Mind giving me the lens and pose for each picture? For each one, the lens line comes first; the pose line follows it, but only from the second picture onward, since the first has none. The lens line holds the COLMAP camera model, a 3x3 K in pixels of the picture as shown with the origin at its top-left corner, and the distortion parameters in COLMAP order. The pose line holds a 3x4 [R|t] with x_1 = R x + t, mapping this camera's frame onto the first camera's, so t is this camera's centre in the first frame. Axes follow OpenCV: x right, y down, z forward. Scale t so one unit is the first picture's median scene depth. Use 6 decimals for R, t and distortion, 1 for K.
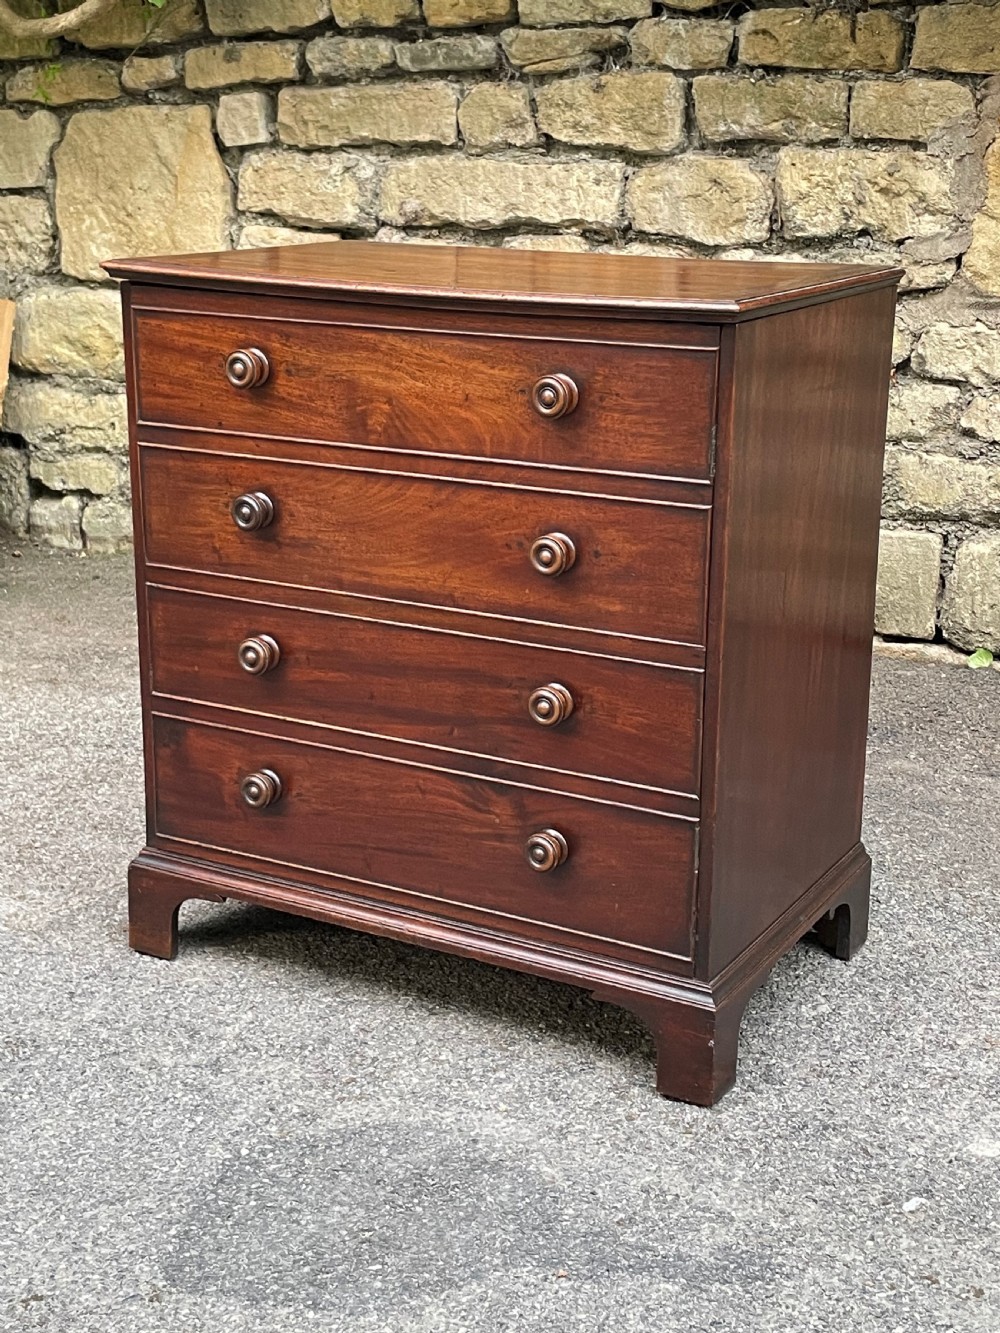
lens RADIAL K [[1920.3, 0, 494.5], [0, 1920.3, 664.6], [0, 0, 1]] dist [0.137518, -0.371561]
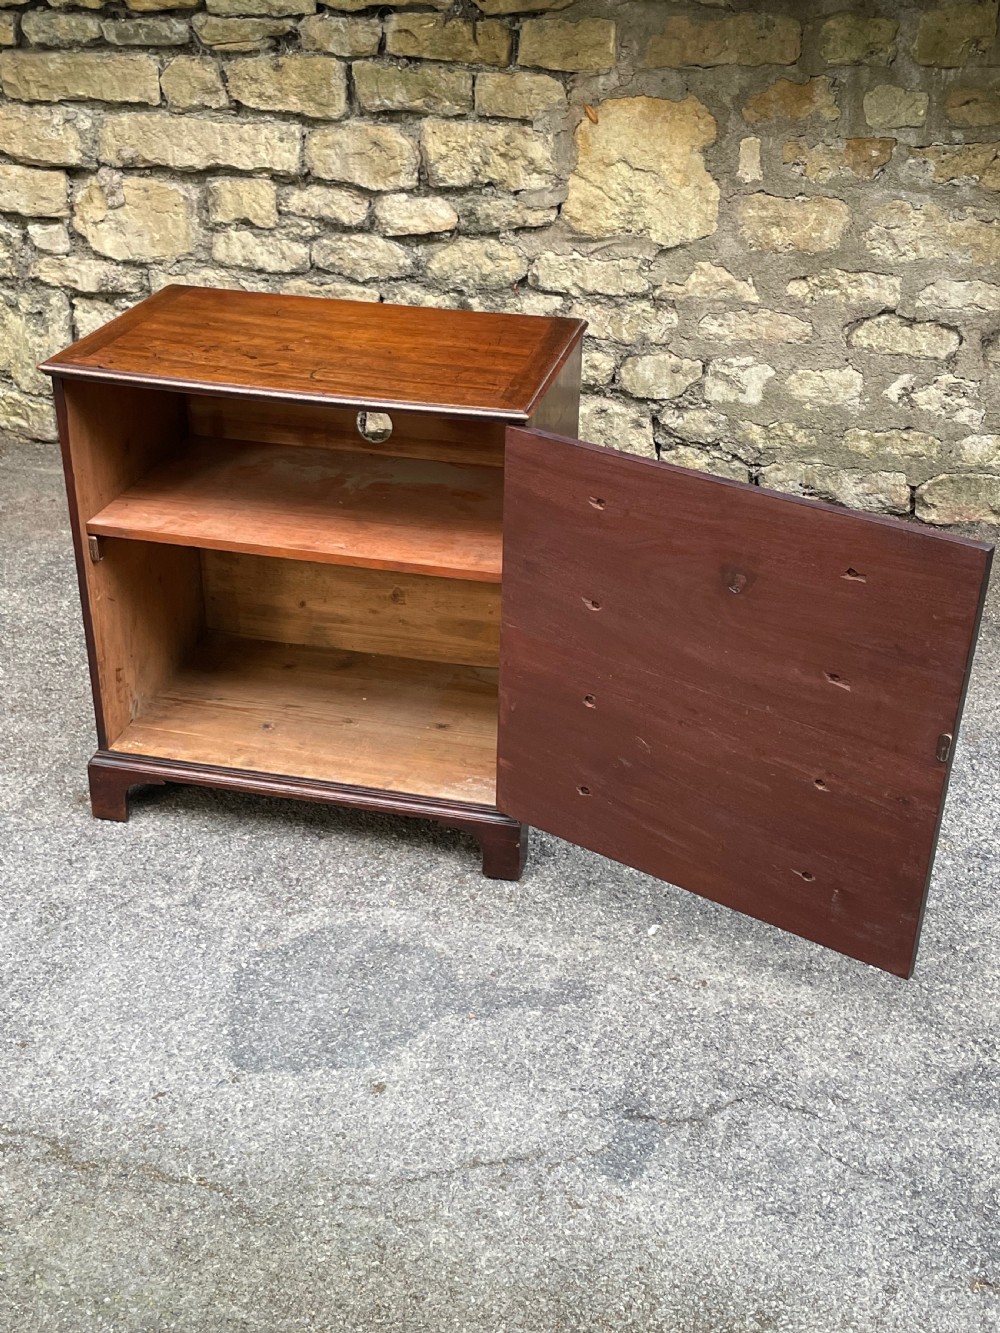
lens RADIAL K [[1548.1, 0, 491.5], [0, 1548.1, 657.8], [0, 0, 1]] dist [0.119338, -0.256211]
pose [[0.960872, -0.128218, 0.245530, -0.125336], [0.071812, 0.971419, 0.226249, -0.151877], [-0.267522, -0.199764, 0.942617, -0.110993]]
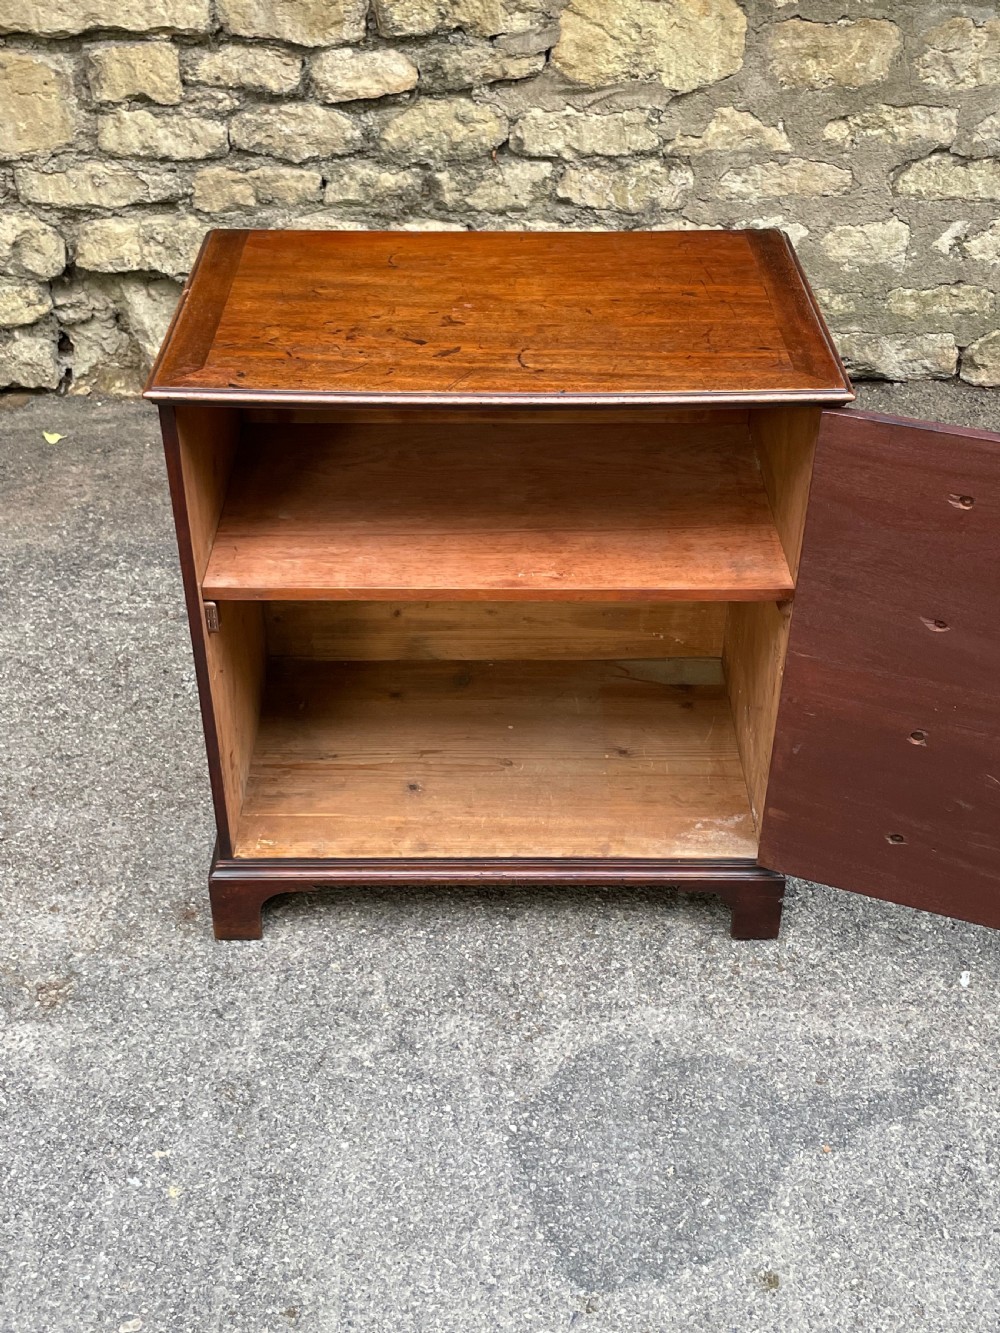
lens RADIAL K [[1558.4, 0, 490.8], [0, 1558.4, 654.3], [0, 0, 1]] dist [0.097521, -0.173817]
pose [[0.870123, -0.293440, 0.395954, -0.260769], [0.144777, 0.920166, 0.363778, -0.225650], [-0.471091, -0.259207, 0.843140, 0.145555]]
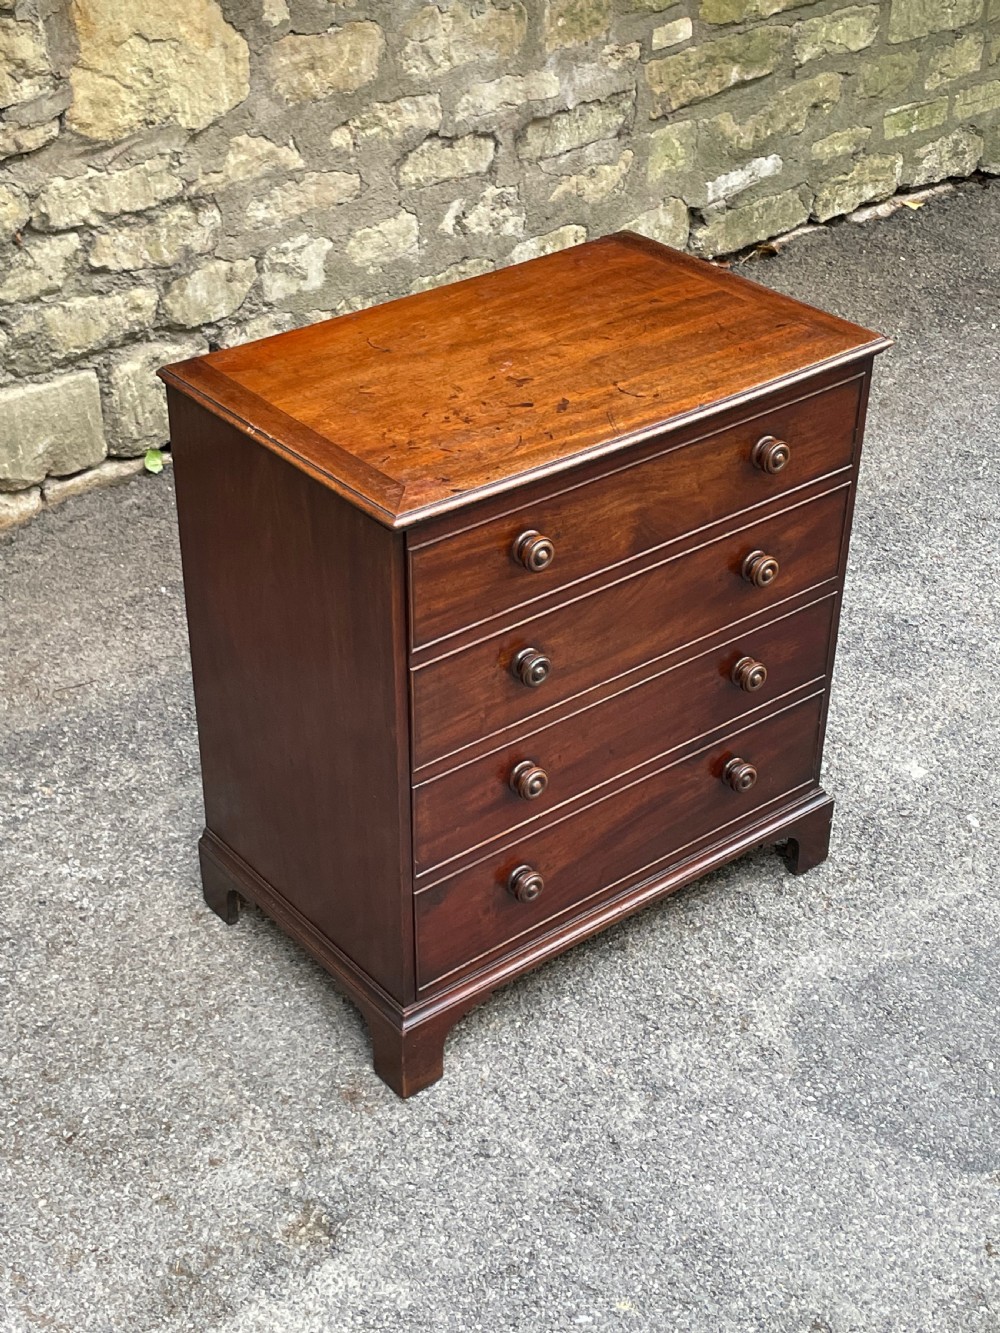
lens RADIAL K [[1912.8, 0, 473.0], [0, 1912.8, 654.2], [0, 0, 1]] dist [0.144144, -0.390727]
pose [[0.378520, -0.511179, 0.771634, -0.608489], [0.259618, 0.858834, 0.441591, -0.359610], [-0.888438, 0.033179, 0.457797, 0.355315]]
